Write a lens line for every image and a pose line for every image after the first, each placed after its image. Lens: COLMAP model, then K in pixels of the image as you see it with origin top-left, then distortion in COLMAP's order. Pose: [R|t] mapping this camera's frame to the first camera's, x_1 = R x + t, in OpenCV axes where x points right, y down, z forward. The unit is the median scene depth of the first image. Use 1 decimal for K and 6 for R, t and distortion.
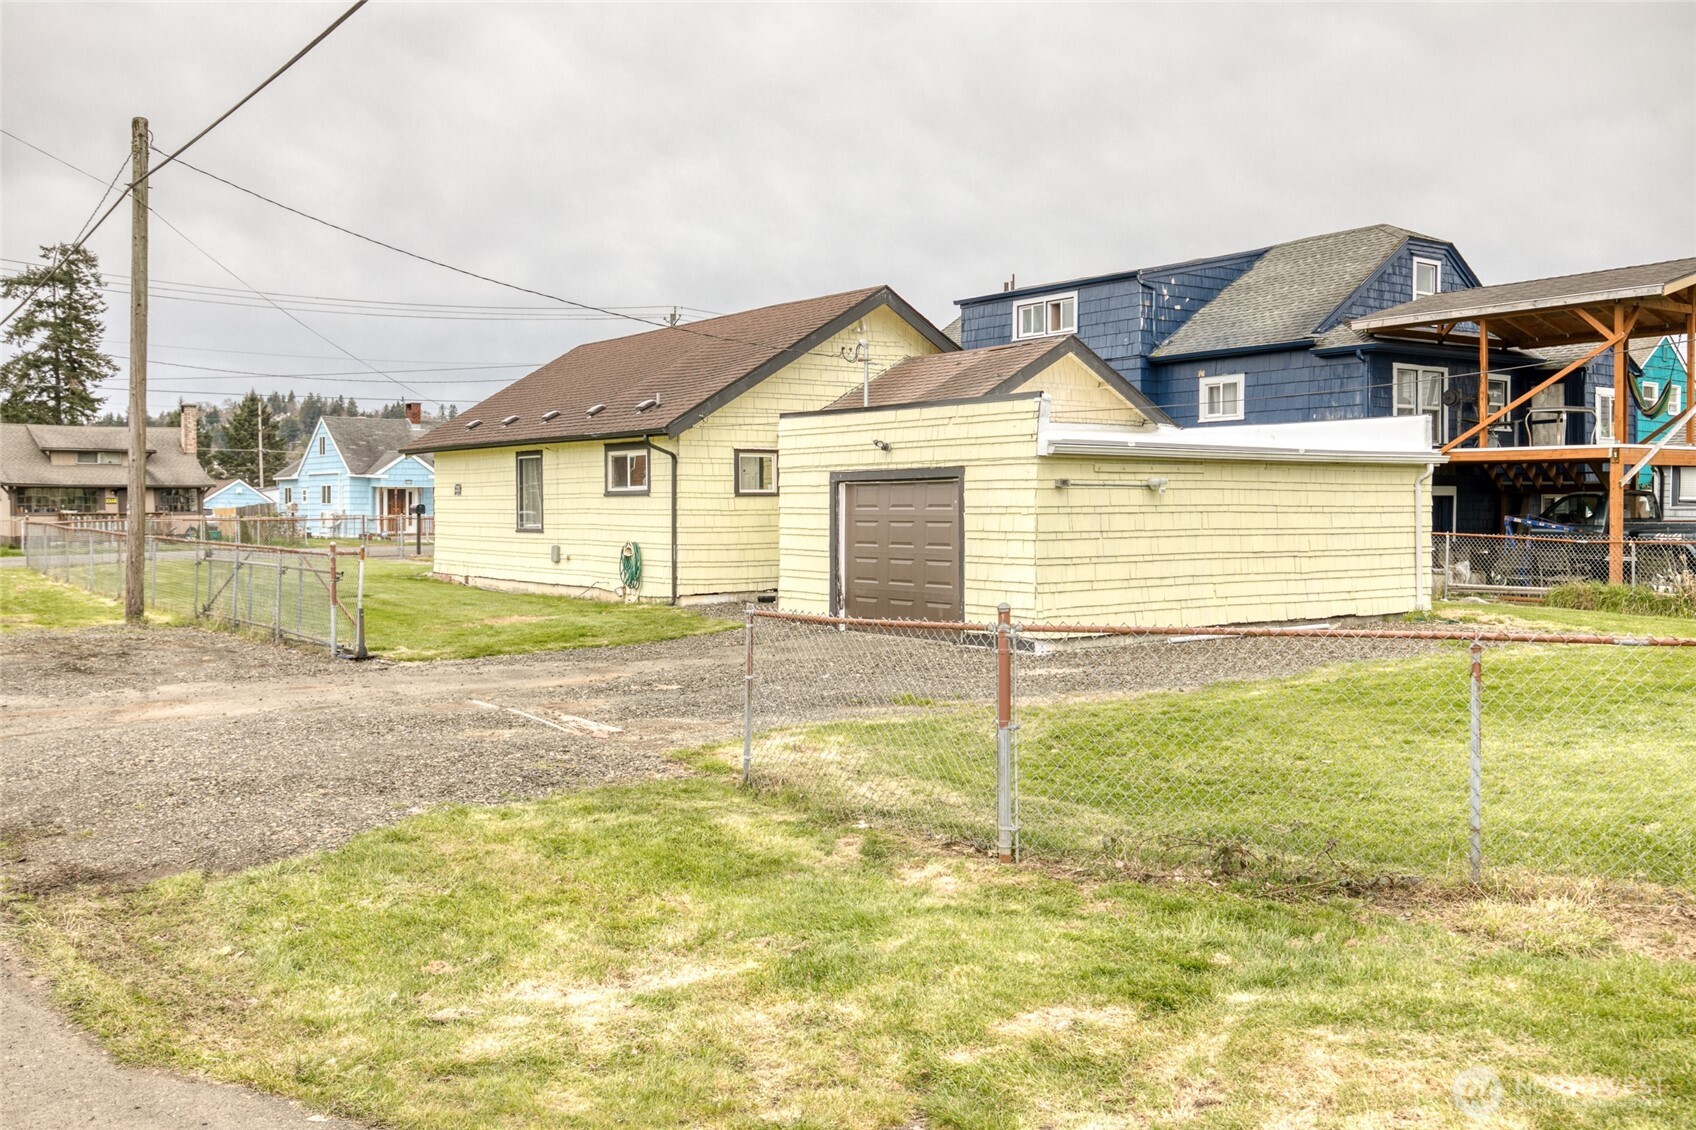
lens RADIAL K [[1498.1, 0, 848.6], [0, 1498.1, 553.7], [0, 0, 1]] dist [0.045886, 0.003311]
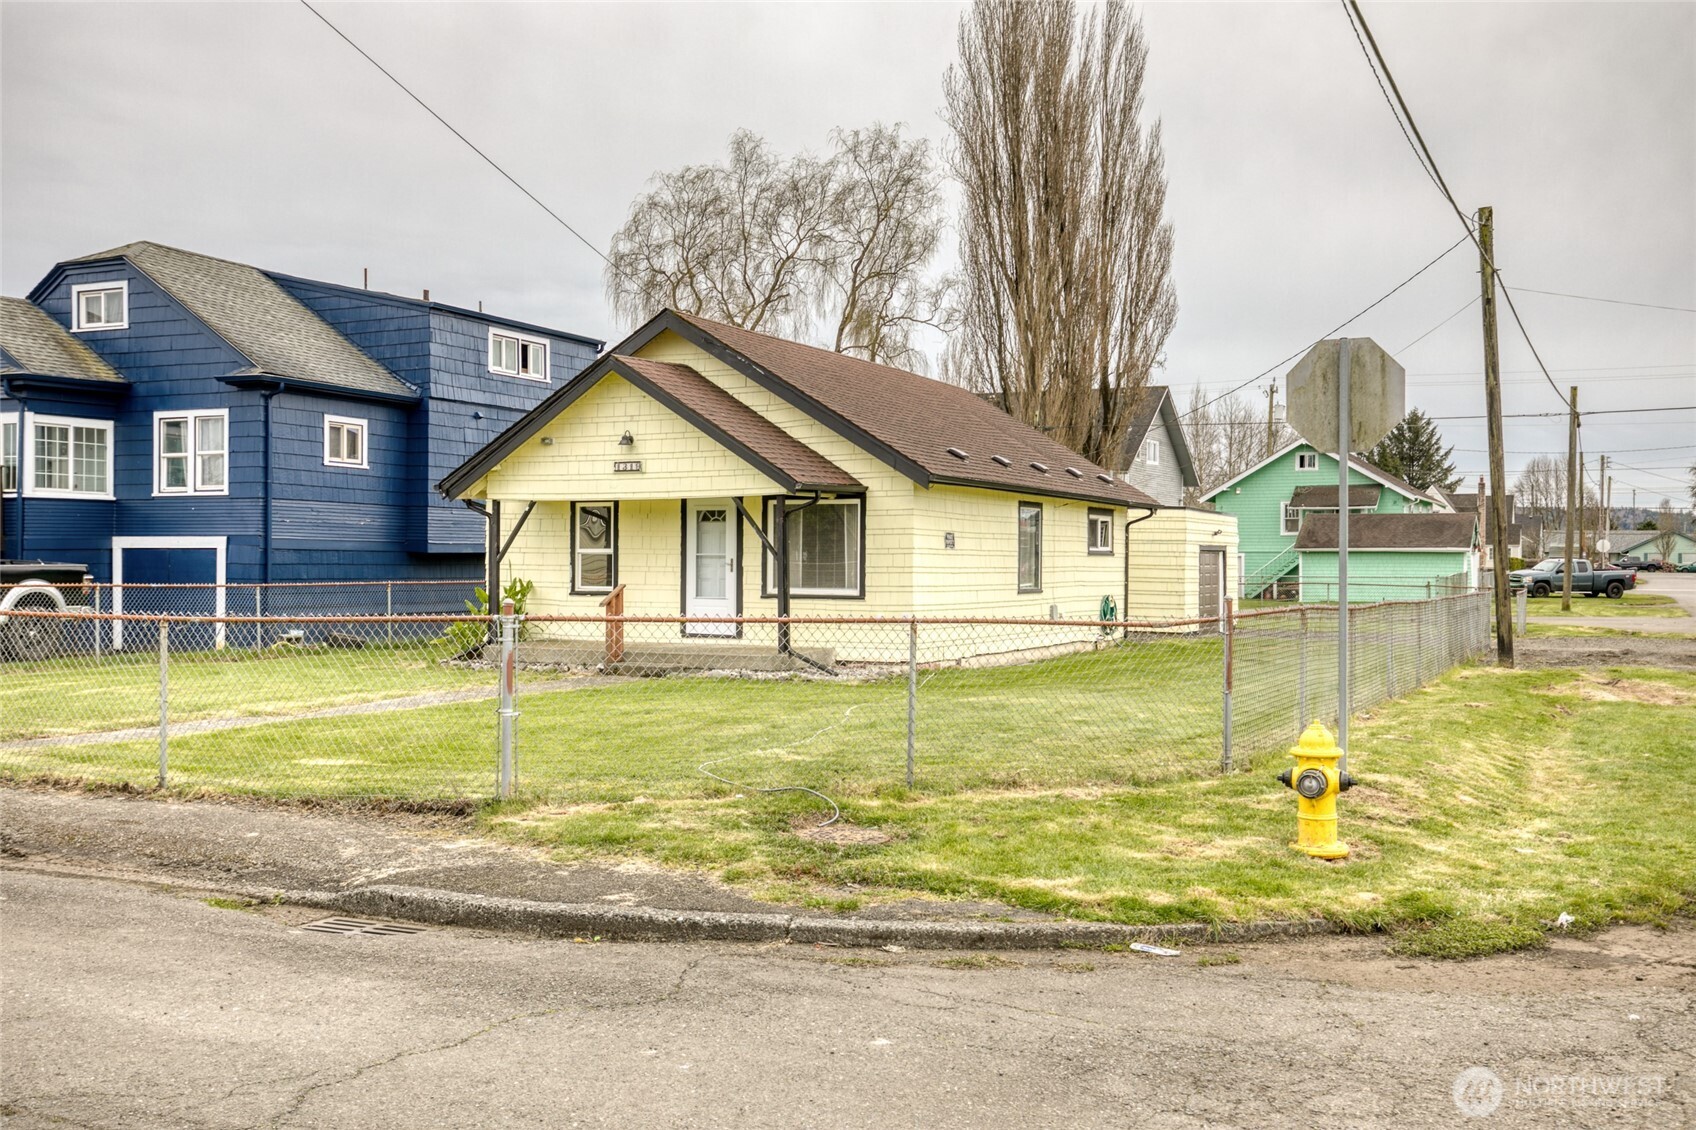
lens RADIAL K [[1657.4, 0, 849.8], [0, 1657.4, 565.4], [0, 0, 1]] dist [0.002791, 0.000000]
pose [[-0.469479, -0.003501, 0.882937, -1.178685], [0.022486, 0.999620, 0.015920, -0.055704], [-0.882657, 0.027328, -0.469222, 1.779298]]
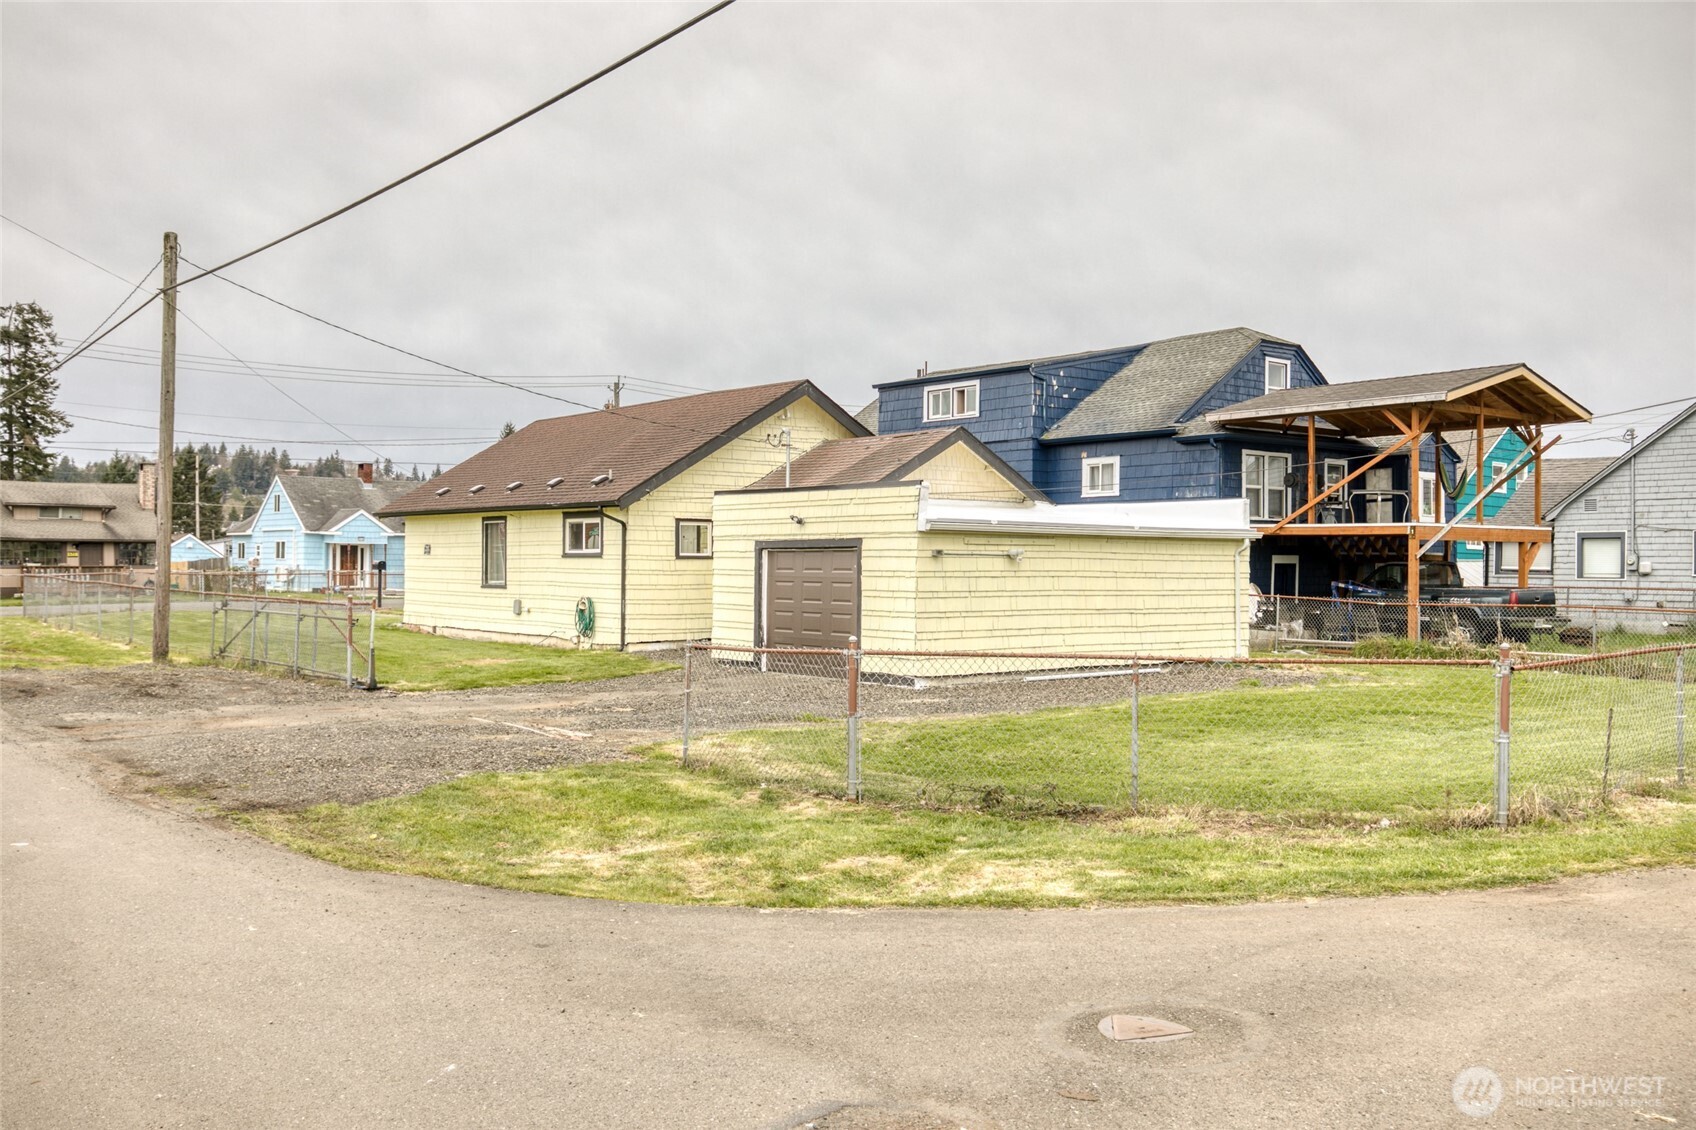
lens RADIAL K [[1506.9, 0, 843.6], [0, 1506.9, 570.2], [0, 0, 1]] dist [0.036344, 0.001061]
pose [[0.999244, 0.009378, 0.037720, 0.010638], [-0.008324, 0.999573, -0.028000, 0.002480], [-0.037966, 0.027665, 0.998896, -0.176414]]
